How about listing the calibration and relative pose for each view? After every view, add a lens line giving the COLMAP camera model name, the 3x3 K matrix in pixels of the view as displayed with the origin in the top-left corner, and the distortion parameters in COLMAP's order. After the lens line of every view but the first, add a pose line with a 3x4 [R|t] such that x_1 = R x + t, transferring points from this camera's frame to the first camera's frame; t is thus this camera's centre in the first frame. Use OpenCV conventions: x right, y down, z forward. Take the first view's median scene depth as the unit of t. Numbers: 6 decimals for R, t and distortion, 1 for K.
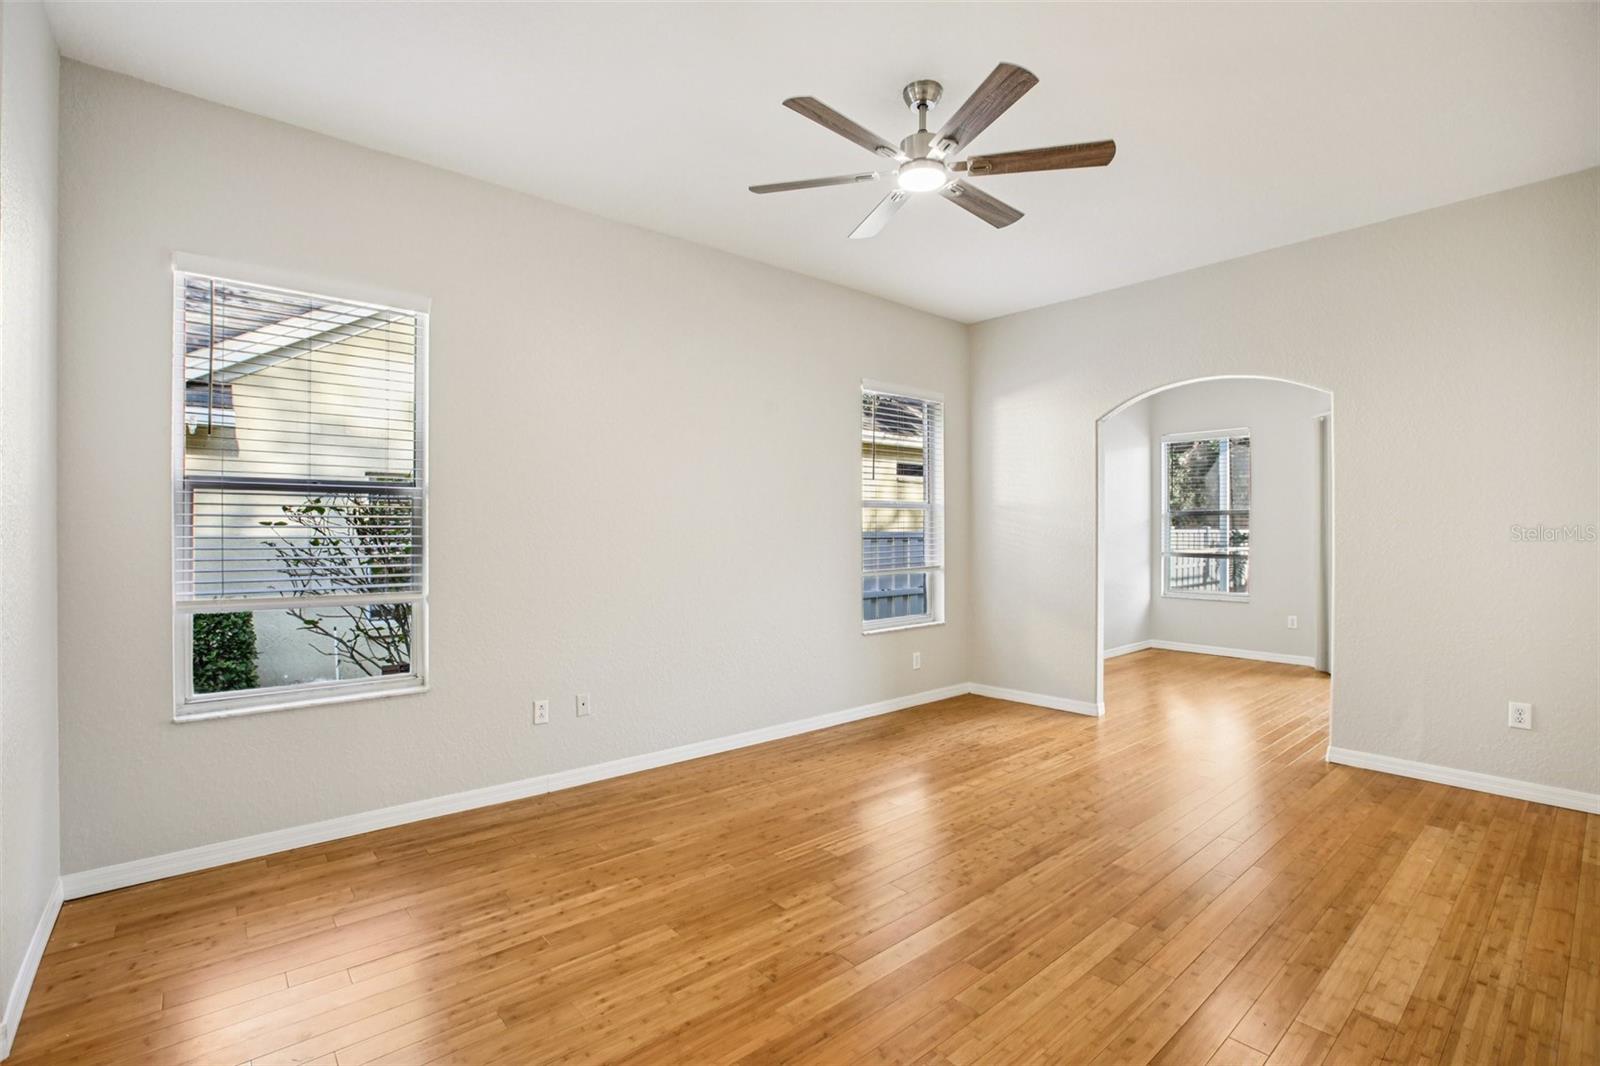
lens RADIAL K [[731.1, 0, 807.9], [0, 731.1, 530.1], [0, 0, 1]] dist [-0.046606, 0.011713]
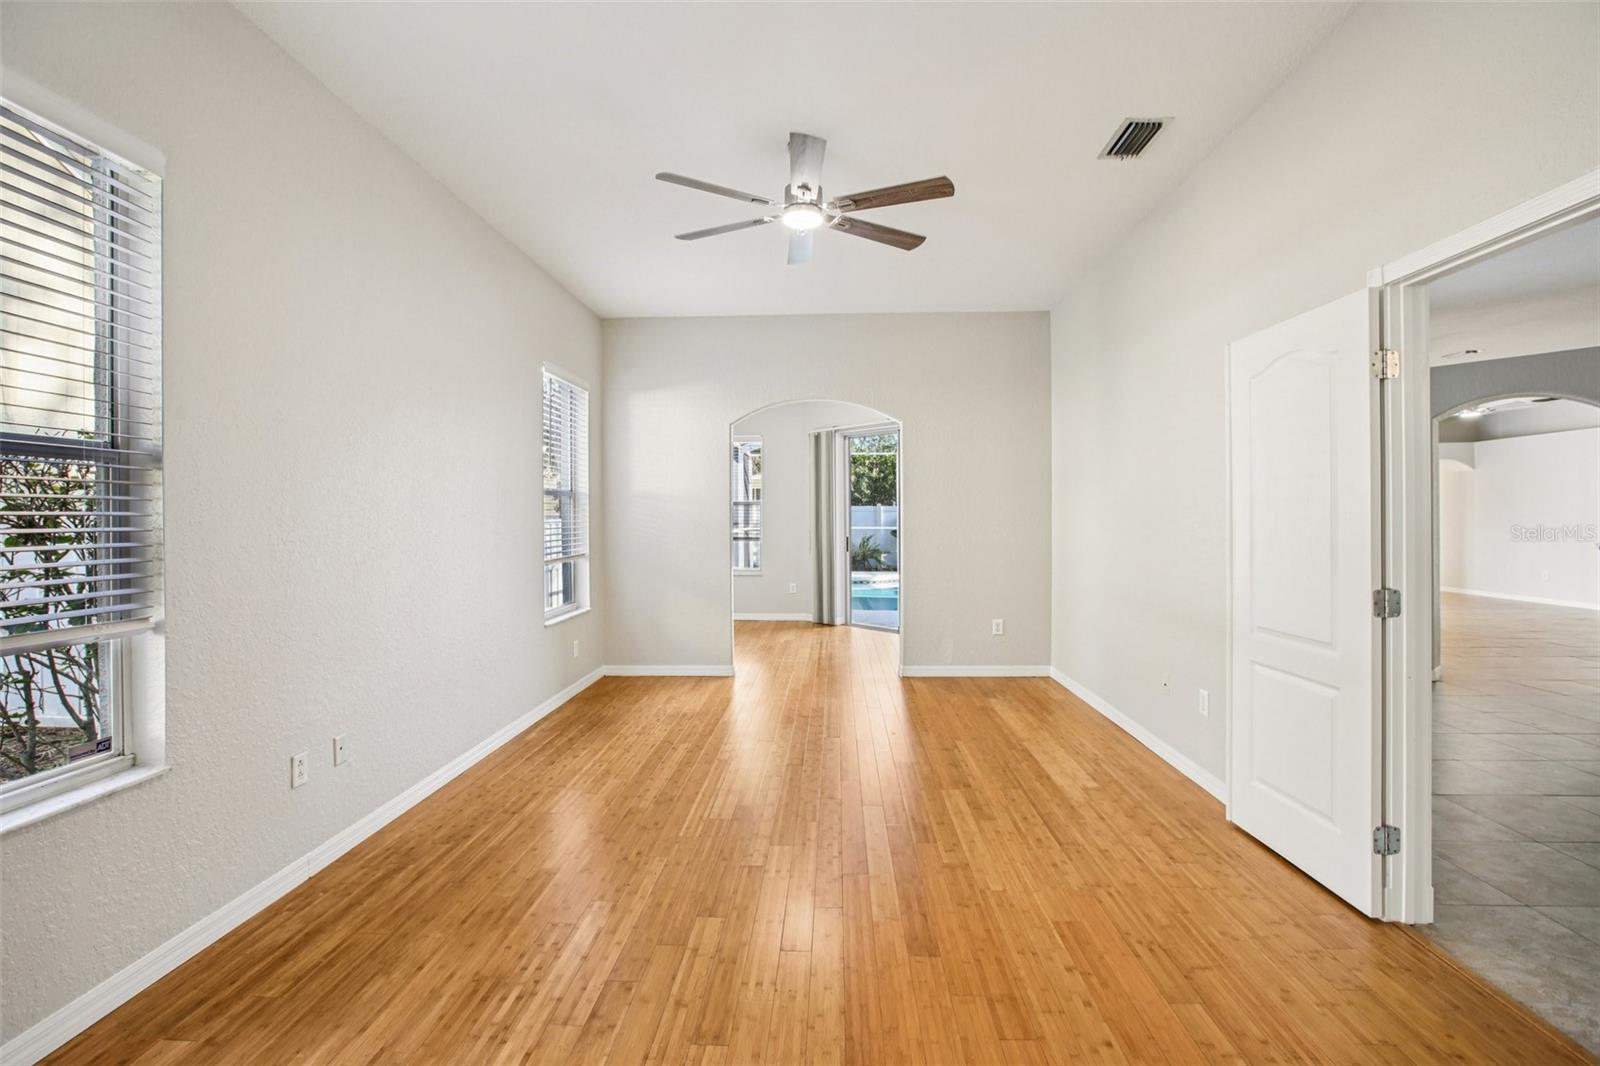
lens RADIAL K [[731.1, 0, 796.7], [0, 731.1, 521.5], [0, 0, 1]] dist [-0.046606, 0.011713]
pose [[0.684495, -0.005967, 0.728993, -0.661034], [0.003336, 0.999982, 0.005053, 0.001536], [-0.729010, -0.001026, 0.684503, 0.182594]]
